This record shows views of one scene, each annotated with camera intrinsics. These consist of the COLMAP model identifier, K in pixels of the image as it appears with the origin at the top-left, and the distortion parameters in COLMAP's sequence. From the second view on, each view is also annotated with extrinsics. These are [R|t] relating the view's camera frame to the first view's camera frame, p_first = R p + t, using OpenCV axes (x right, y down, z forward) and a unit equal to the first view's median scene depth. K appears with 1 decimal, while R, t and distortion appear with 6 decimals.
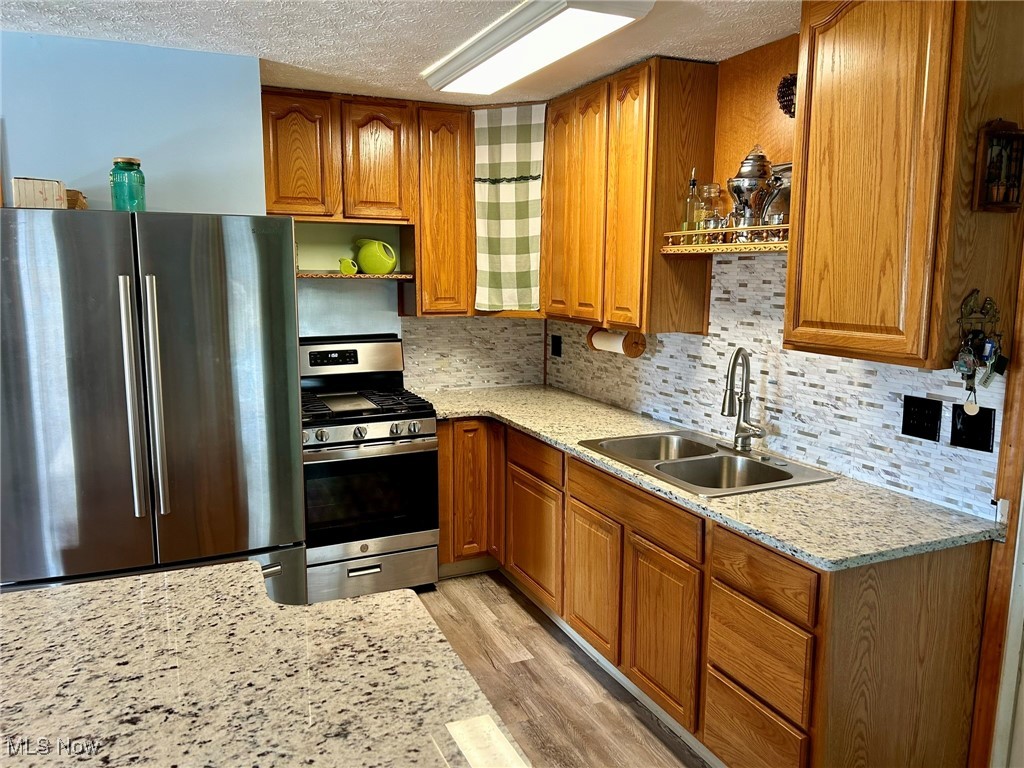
lens RADIAL K [[771.4, 0, 508.6], [0, 771.4, 384.9], [0, 0, 1]] dist [0.015925, -0.005145]
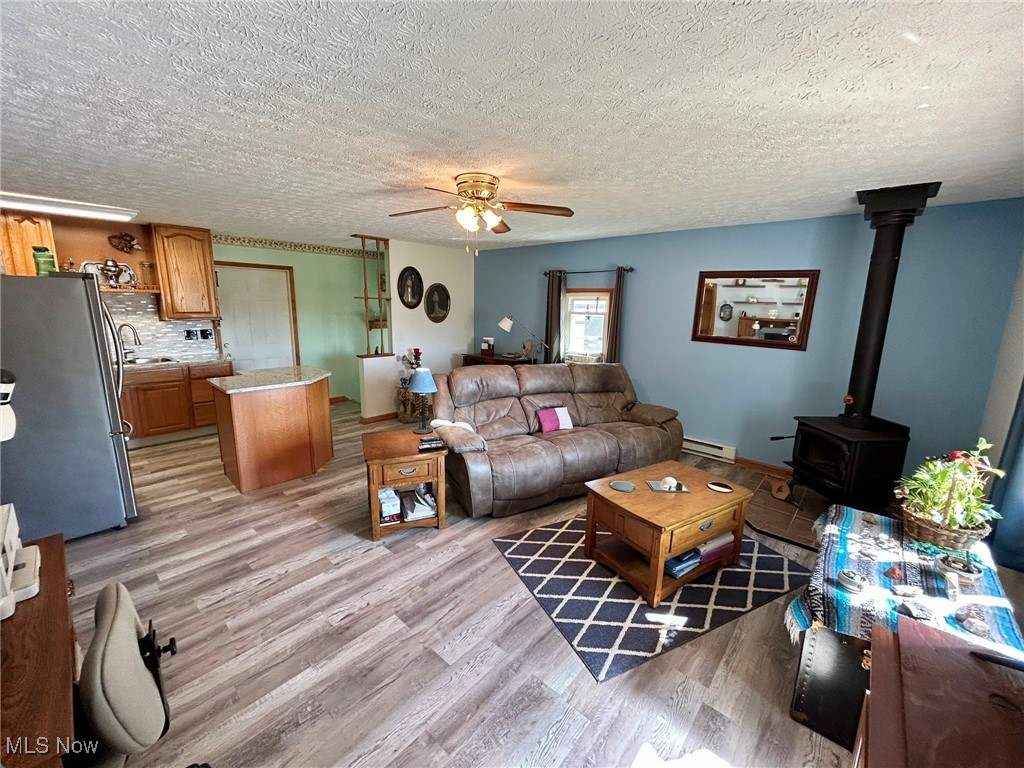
lens RADIAL K [[409.2, 0, 507.9], [0, 409.2, 383.3], [0, 0, 1]] dist [-0.002937, -0.000665]
pose [[-0.412668, -0.185521, 0.891789, -1.744699], [0.119579, 0.959532, 0.254948, -0.051135], [-0.902998, 0.211848, -0.373784, 0.280545]]
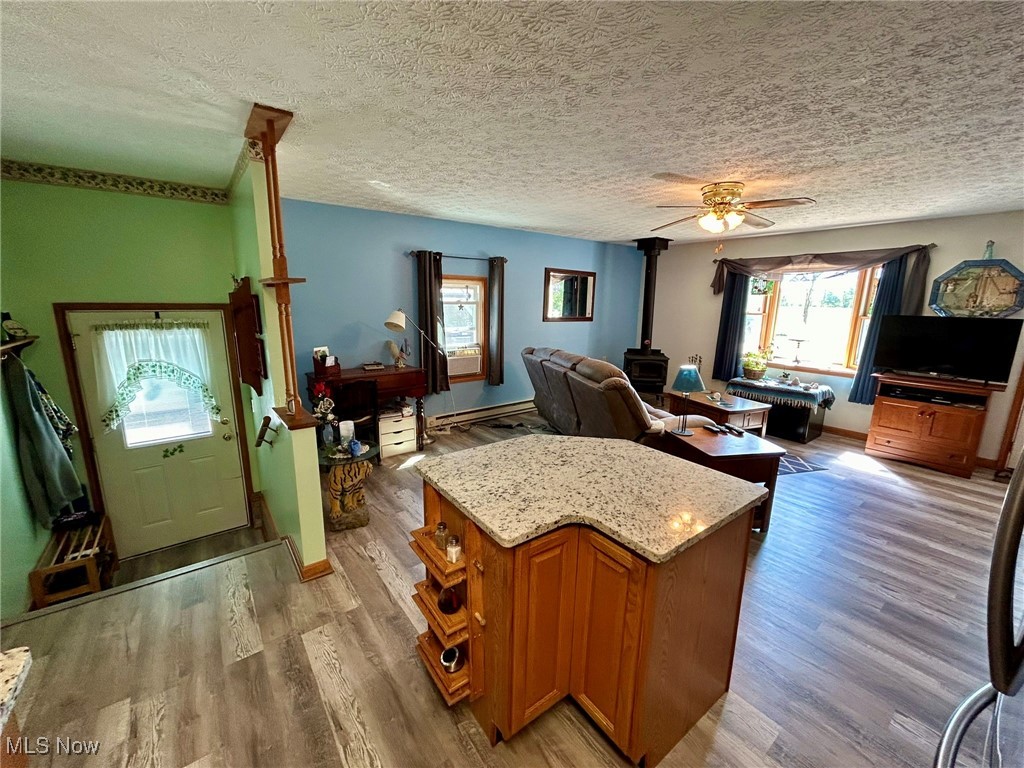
lens RADIAL K [[409.2, 0, 508.9], [0, 409.2, 380.9], [0, 0, 1]] dist [-0.002937, -0.000665]
pose [[-0.971429, 0.031372, -0.235249, 0.013605], [-0.052997, 0.937520, 0.343871, -0.132909], [0.231339, 0.346514, -0.909071, 0.912536]]
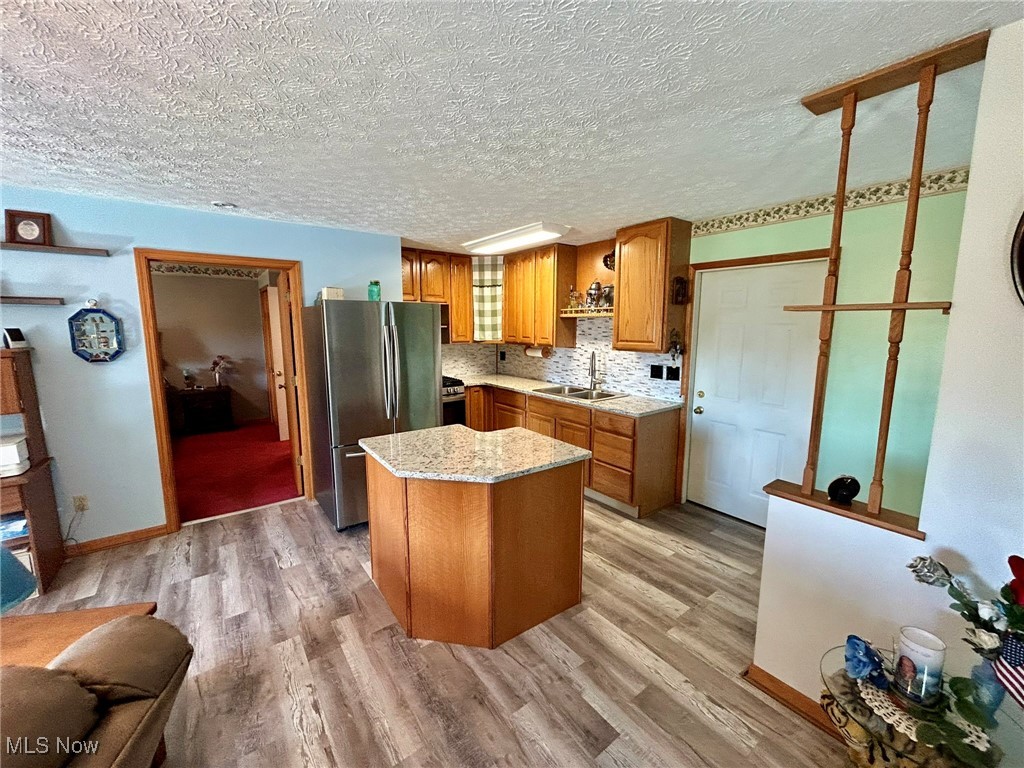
lens RADIAL K [[409.2, 0, 512.2], [0, 409.2, 382.6], [0, 0, 1]] dist [-0.002937, -0.000665]
pose [[0.973325, -0.035950, 0.226597, -0.306580], [0.037815, 0.999277, -0.003893, 0.056472], [-0.226293, 0.012358, 0.973981, -0.342561]]
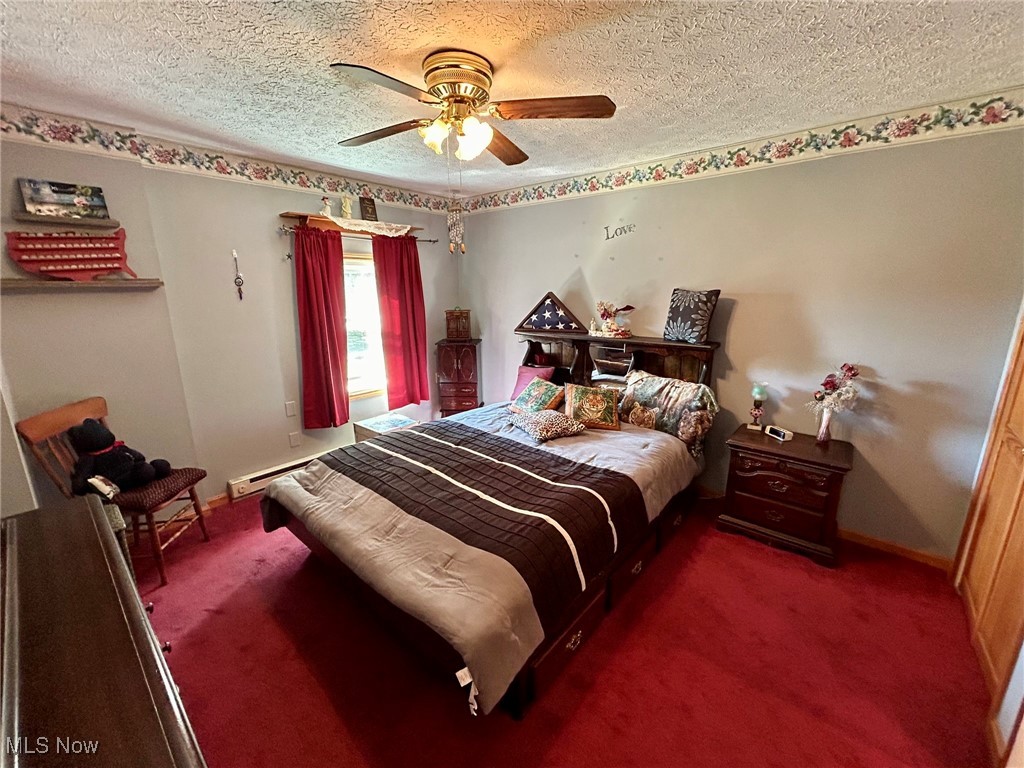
lens RADIAL K [[409.2, 0, 507.6], [0, 409.2, 385.5], [0, 0, 1]] dist [-0.002937, -0.000665]
pose [[0.419966, 0.205252, -0.884025, -0.851426], [-0.128276, 0.977735, 0.166070, -0.155052], [0.898428, 0.043656, 0.436944, 1.084197]]
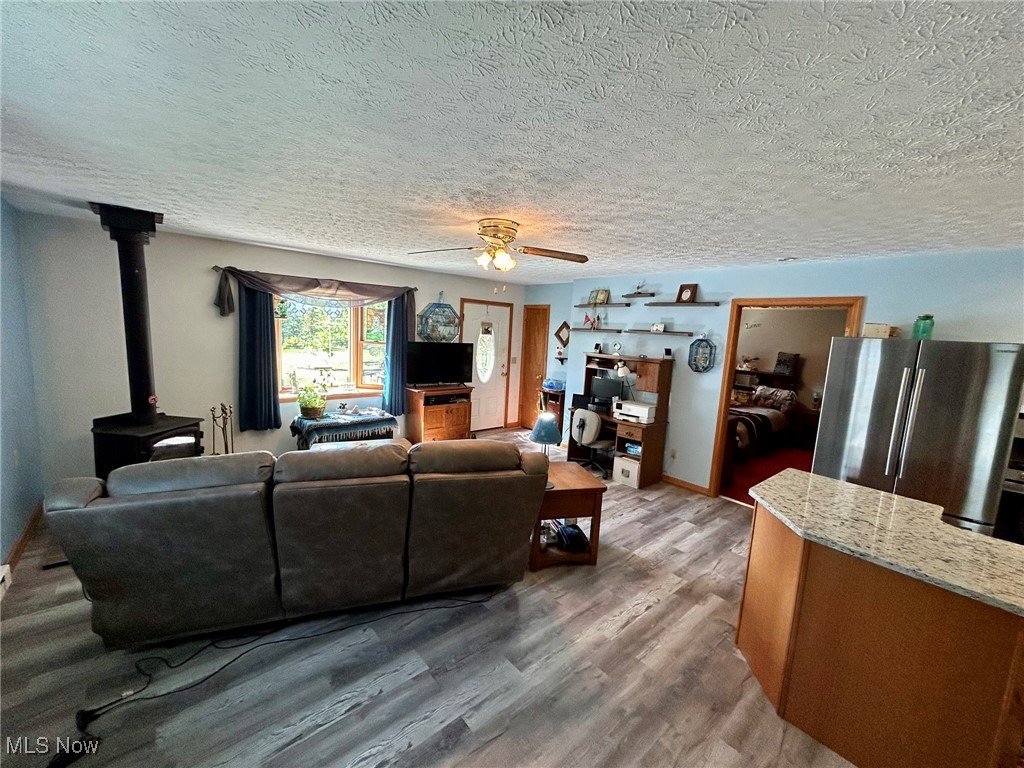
lens RADIAL K [[409.2, 0, 508.7], [0, 409.2, 385.3], [0, 0, 1]] dist [-0.002937, -0.000665]
pose [[0.294171, 0.142467, -0.945075, 0.216505], [-0.197913, 0.976475, 0.085596, 0.026750], [0.935037, 0.161863, 0.315447, -0.335818]]
